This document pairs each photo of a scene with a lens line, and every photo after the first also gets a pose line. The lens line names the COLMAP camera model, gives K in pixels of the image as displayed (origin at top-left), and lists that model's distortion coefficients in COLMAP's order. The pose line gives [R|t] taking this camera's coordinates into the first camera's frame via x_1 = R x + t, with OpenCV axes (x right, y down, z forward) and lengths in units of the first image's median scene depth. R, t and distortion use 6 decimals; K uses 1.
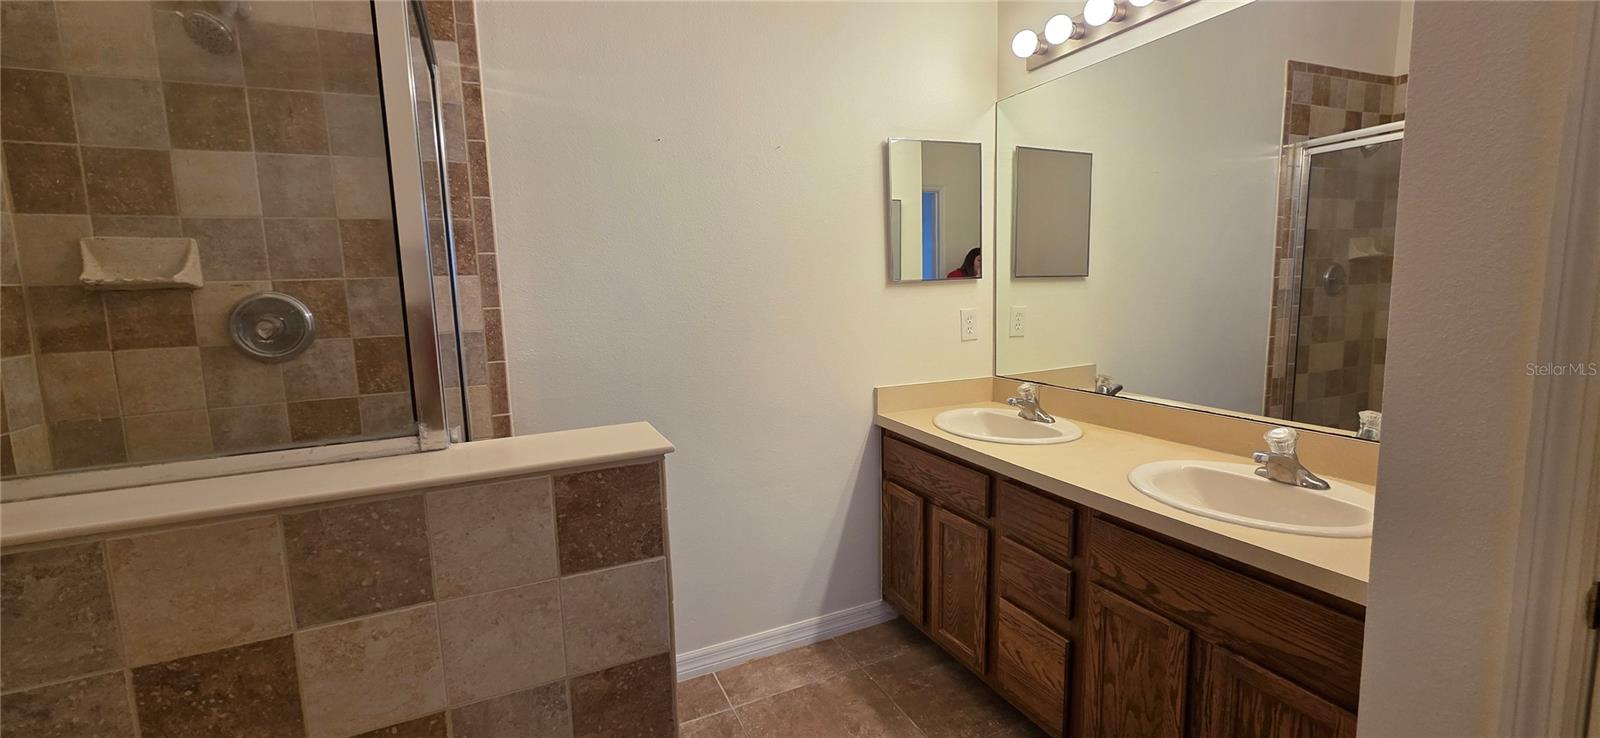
lens RADIAL K [[636.6, 0, 801.9], [0, 636.6, 357.5], [0, 0, 1]] dist [0.001556, -0.000468]
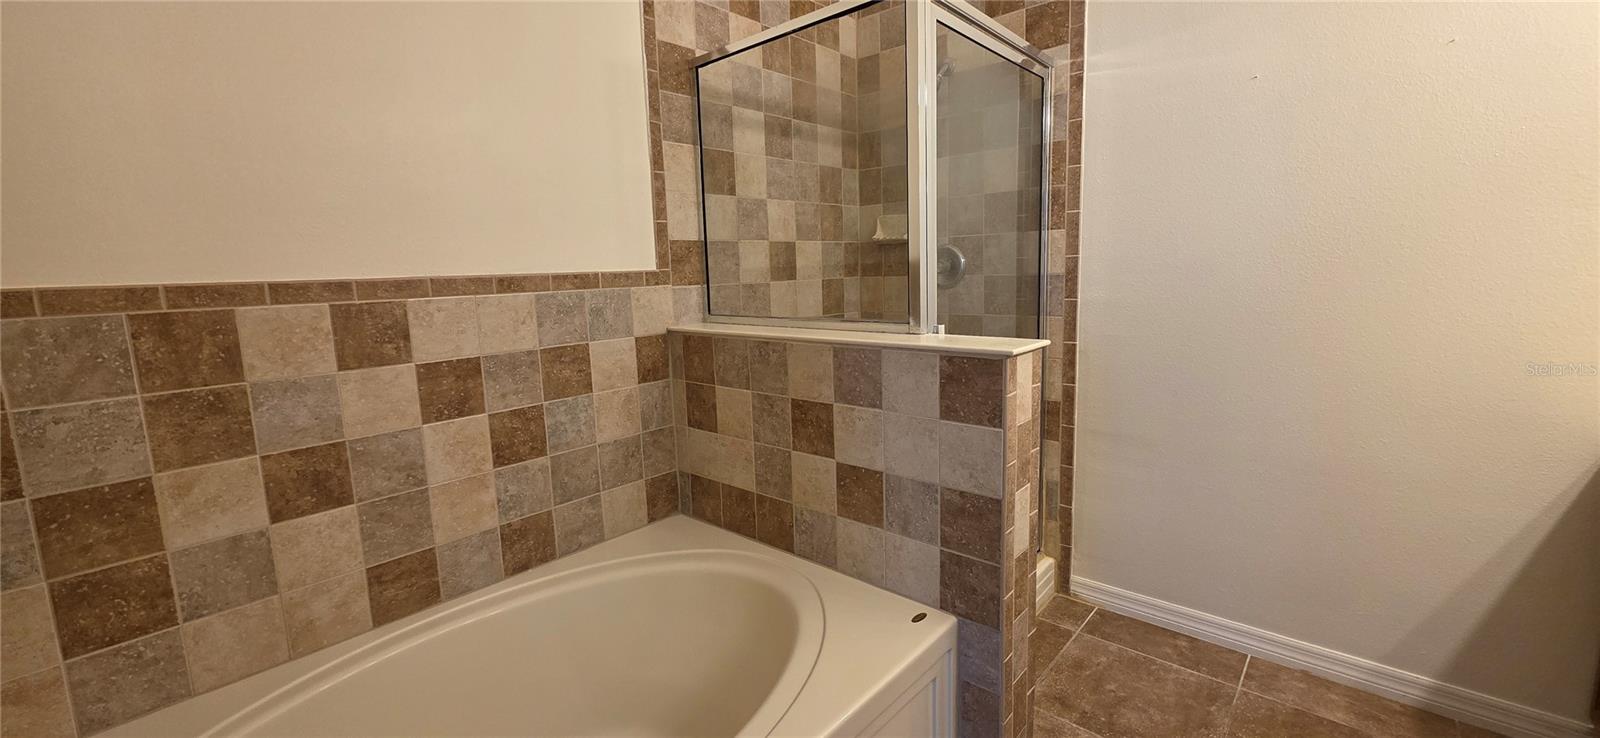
lens RADIAL K [[636.6, 0, 801.9], [0, 636.6, 357.5], [0, 0, 1]] dist [0.001556, -0.000468]
pose [[0.399054, 0.146931, -0.905079, 0.511638], [-0.088860, 0.988629, 0.121316, 0.016980], [0.912612, 0.032014, 0.407572, 0.020314]]
